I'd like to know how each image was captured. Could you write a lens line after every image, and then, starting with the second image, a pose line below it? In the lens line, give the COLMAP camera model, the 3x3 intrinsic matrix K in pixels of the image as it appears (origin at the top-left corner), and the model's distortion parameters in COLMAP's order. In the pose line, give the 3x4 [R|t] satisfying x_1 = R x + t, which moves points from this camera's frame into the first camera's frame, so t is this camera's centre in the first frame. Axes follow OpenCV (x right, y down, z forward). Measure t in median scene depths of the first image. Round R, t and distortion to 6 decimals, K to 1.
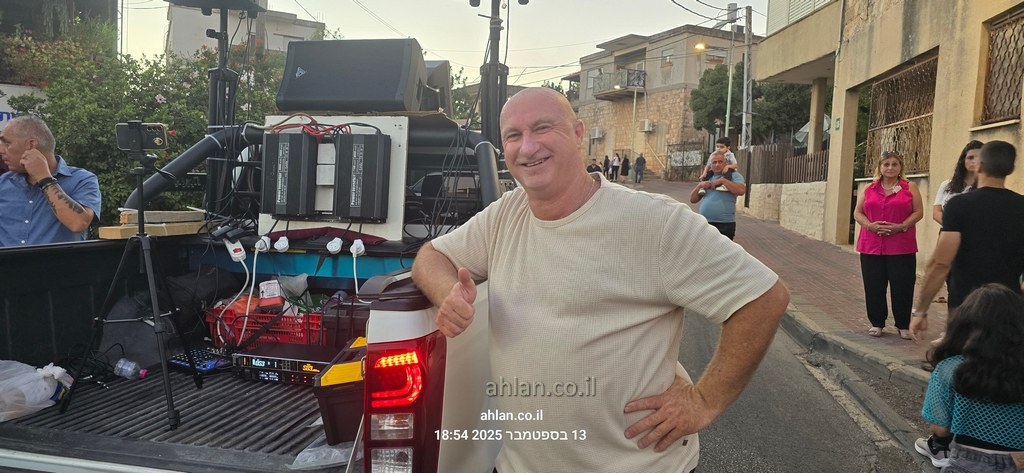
lens RADIAL K [[700.1, 0, 495.4], [0, 700.1, 226.3], [0, 0, 1]] dist [0.053691, -0.030579]
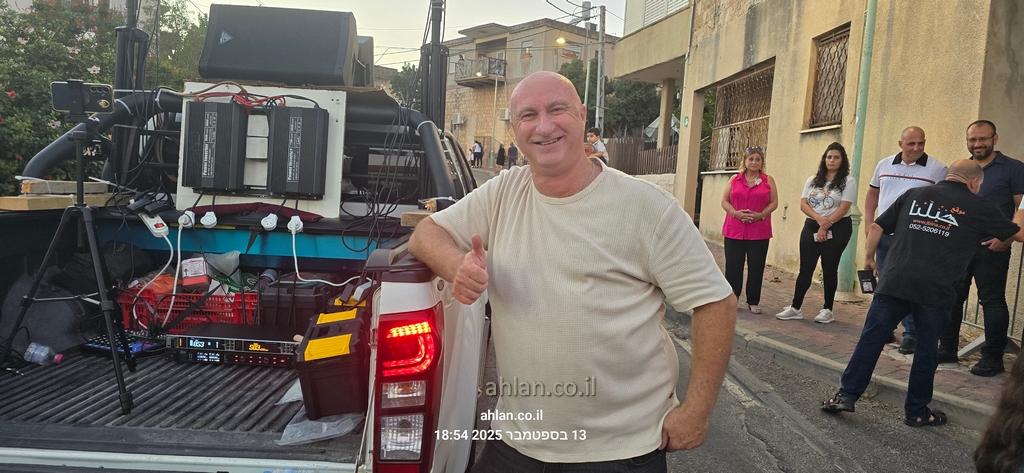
lens RADIAL K [[700.1, 0, 510.5], [0, 700.1, 227.0], [0, 0, 1]] dist [0.053691, -0.030579]
pose [[0.973978, 0.012685, 0.226289, -0.037789], [-0.017620, 0.999649, 0.019798, 0.002863], [-0.225958, -0.023270, 0.973859, -0.004502]]
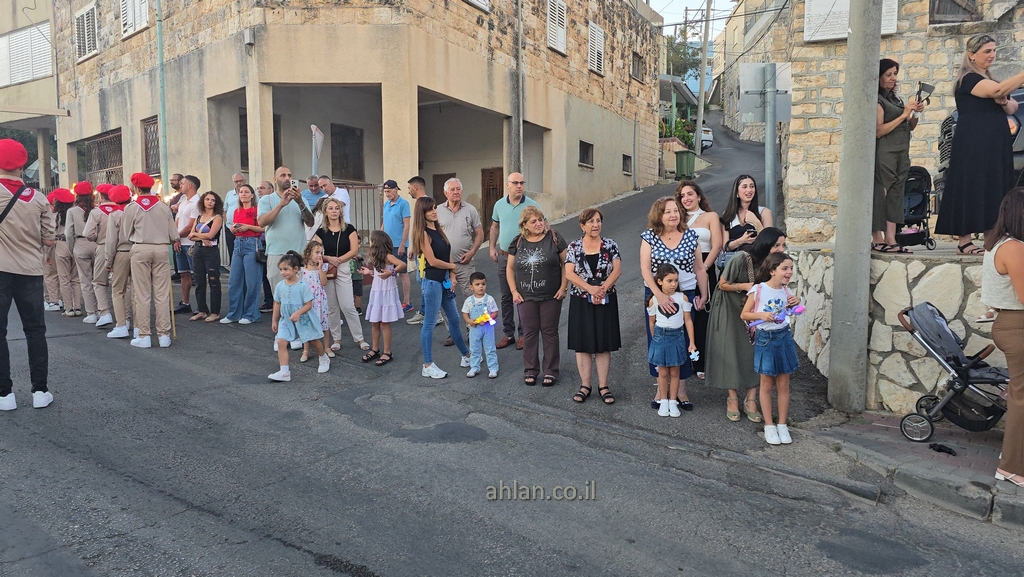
lens RADIAL K [[709.2, 0, 508.1], [0, 709.2, 304.2], [0, 0, 1]] dist [0.045416, -0.031627]
pose [[0.538421, -0.106356, 0.835937, -0.380968], [0.061372, 0.994318, 0.086977, 0.083121], [-0.840438, 0.004473, 0.541889, -0.743486]]
